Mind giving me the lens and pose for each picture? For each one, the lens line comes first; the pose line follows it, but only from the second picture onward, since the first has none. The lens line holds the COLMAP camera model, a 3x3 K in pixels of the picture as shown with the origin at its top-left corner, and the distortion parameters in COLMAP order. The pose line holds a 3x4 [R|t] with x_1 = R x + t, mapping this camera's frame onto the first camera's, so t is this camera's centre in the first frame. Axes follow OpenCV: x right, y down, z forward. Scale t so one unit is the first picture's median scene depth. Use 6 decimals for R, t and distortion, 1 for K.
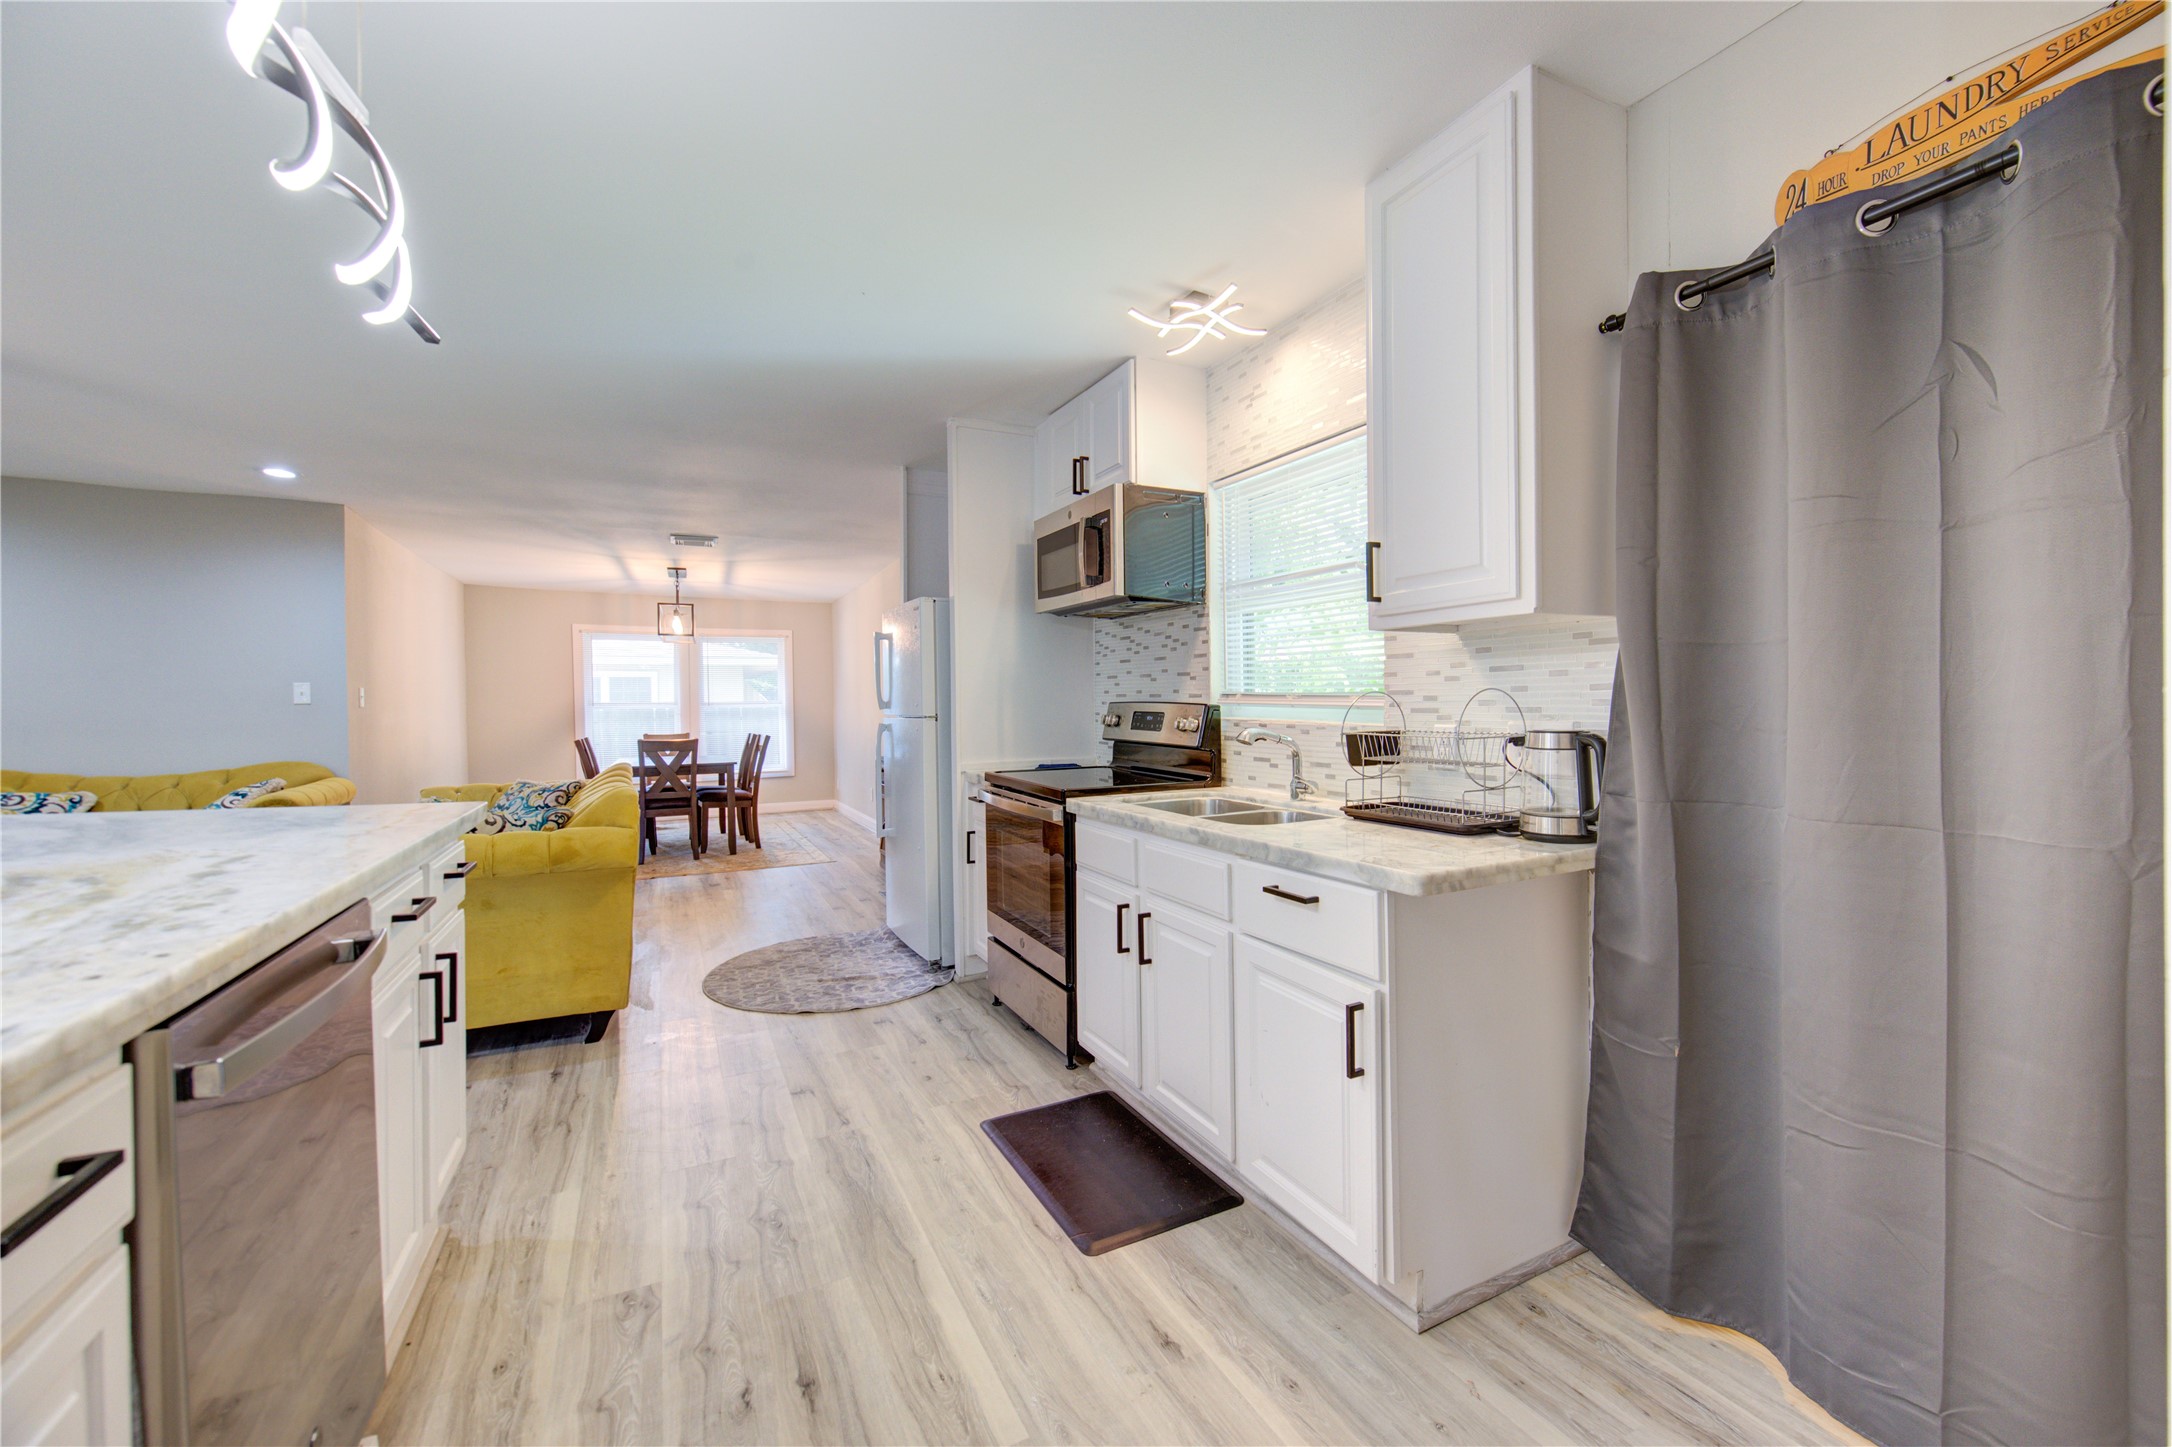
lens RADIAL K [[855.7, 0, 1099.1], [0, 855.7, 708.5], [0, 0, 1]] dist [-0.006404, -0.005637]
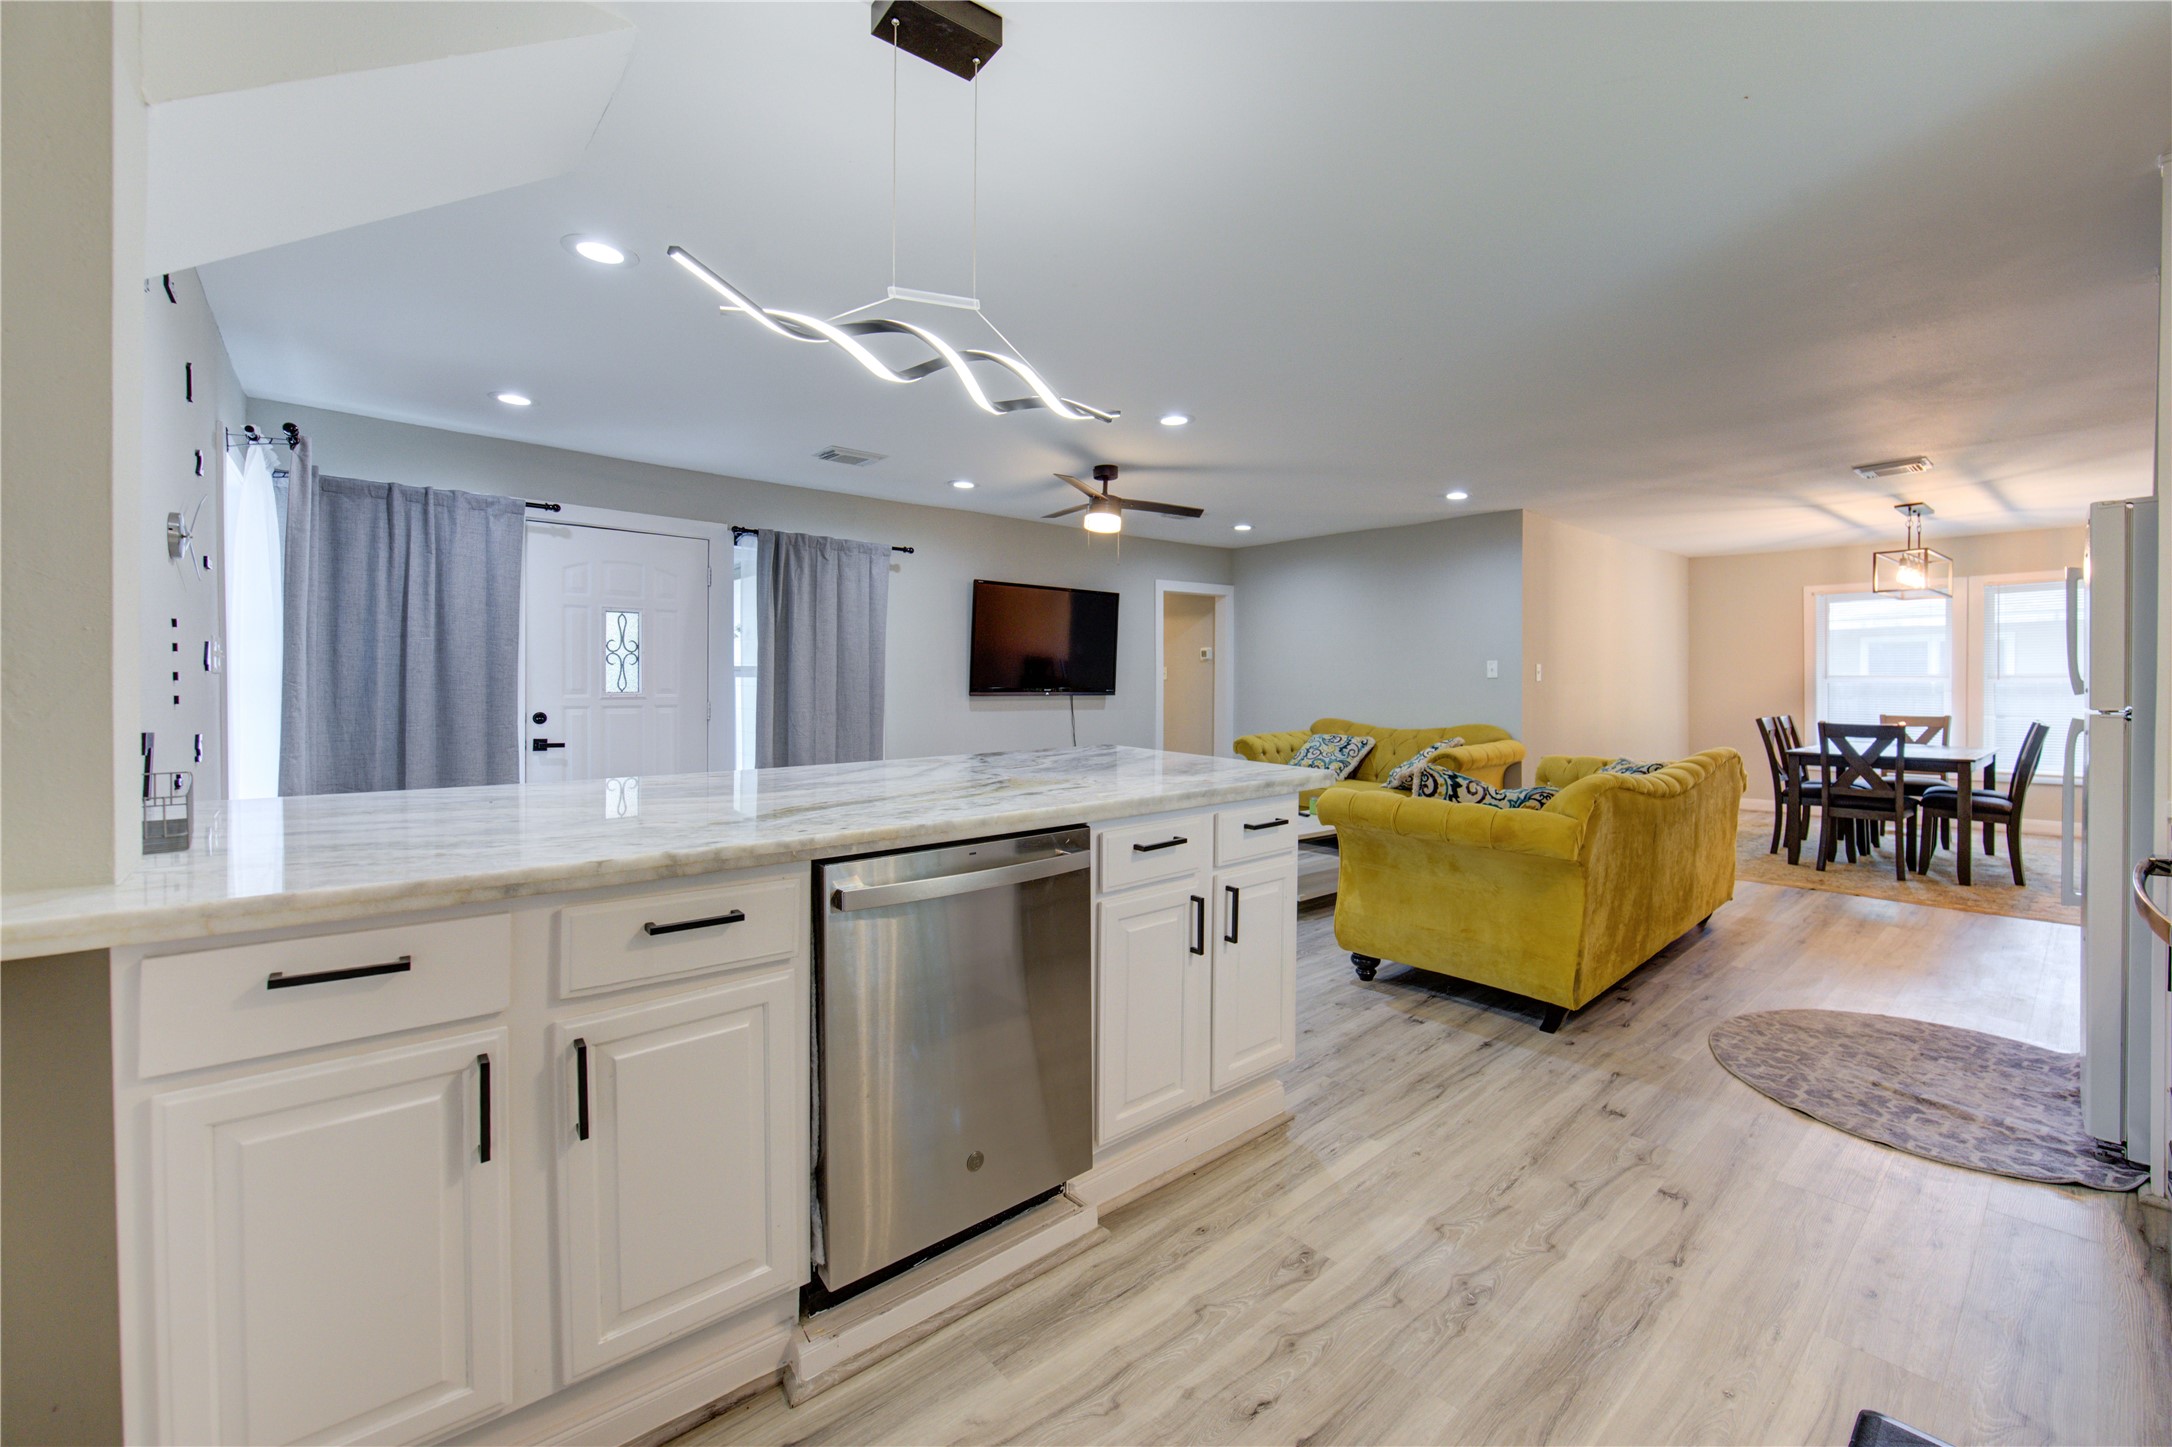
lens RADIAL K [[871.1, 0, 1131.6], [0, 871.1, 683.9], [0, 0, 1]] dist [-0.001722, -0.000562]
pose [[0.254572, 0.008818, -0.967014, 0.232083], [-0.002107, 0.999961, 0.008563, -0.012367], [0.967052, -0.000142, 0.254581, 0.277267]]
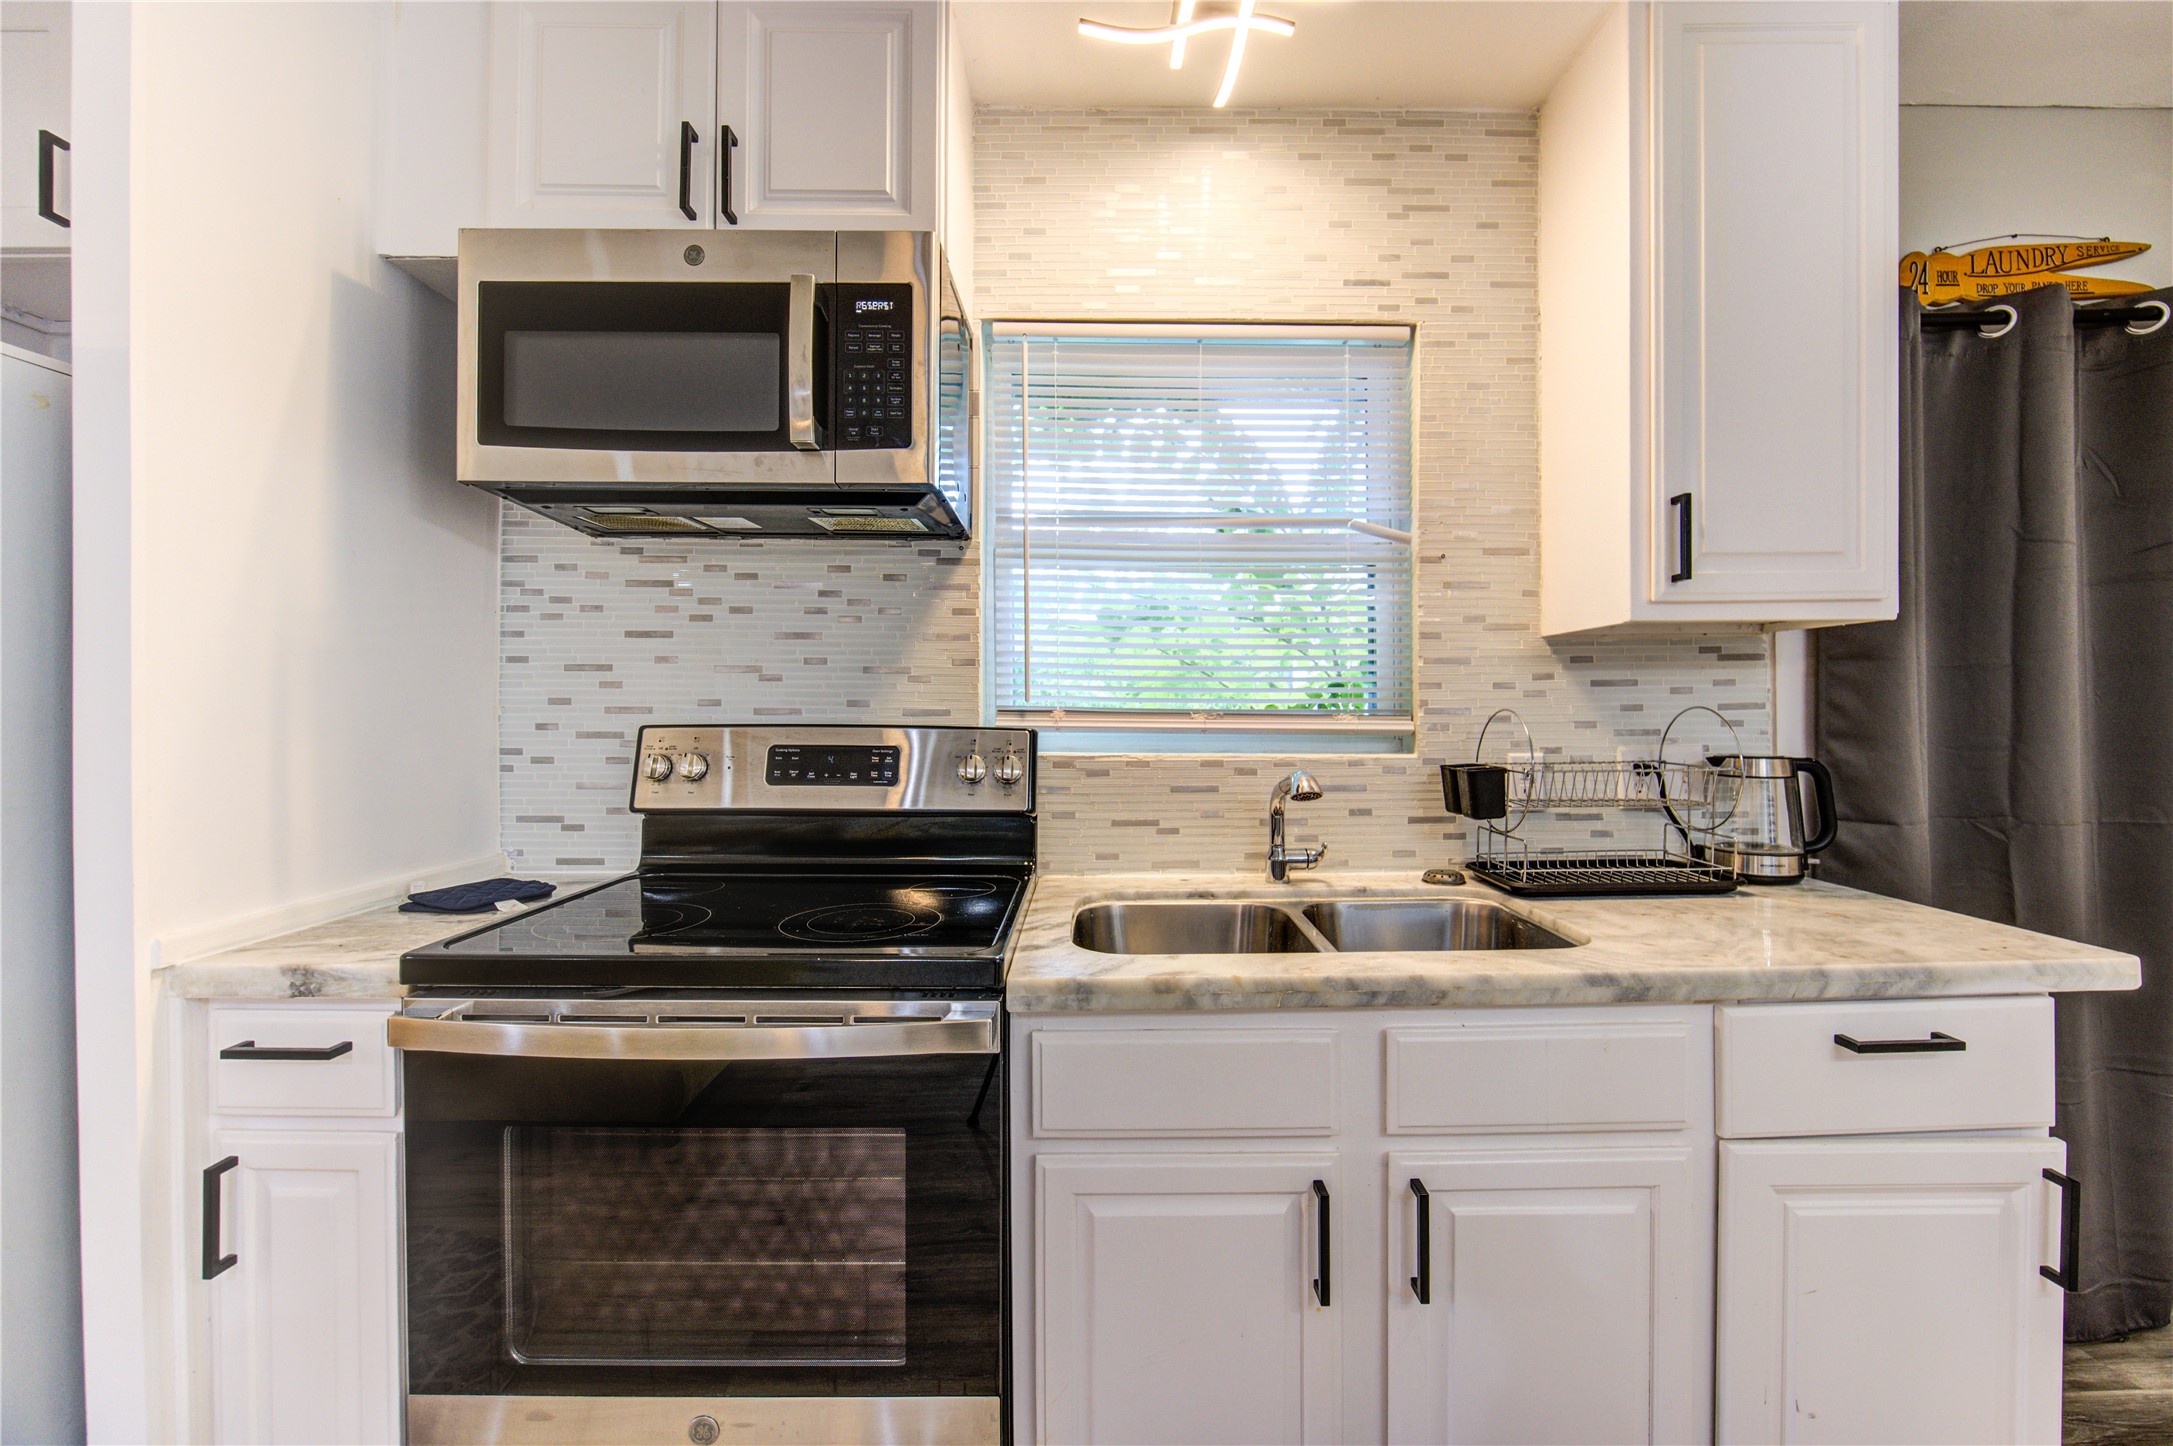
lens RADIAL K [[874.1, 0, 1107.9], [0, 874.1, 713.4], [0, 0, 1]] dist [-0.004777, -0.000512]
pose [[0.451230, 0.007136, 0.892379, -0.321179], [0.007421, 0.999903, -0.011748, -0.007303], [-0.892377, 0.011923, 0.451134, 0.675044]]
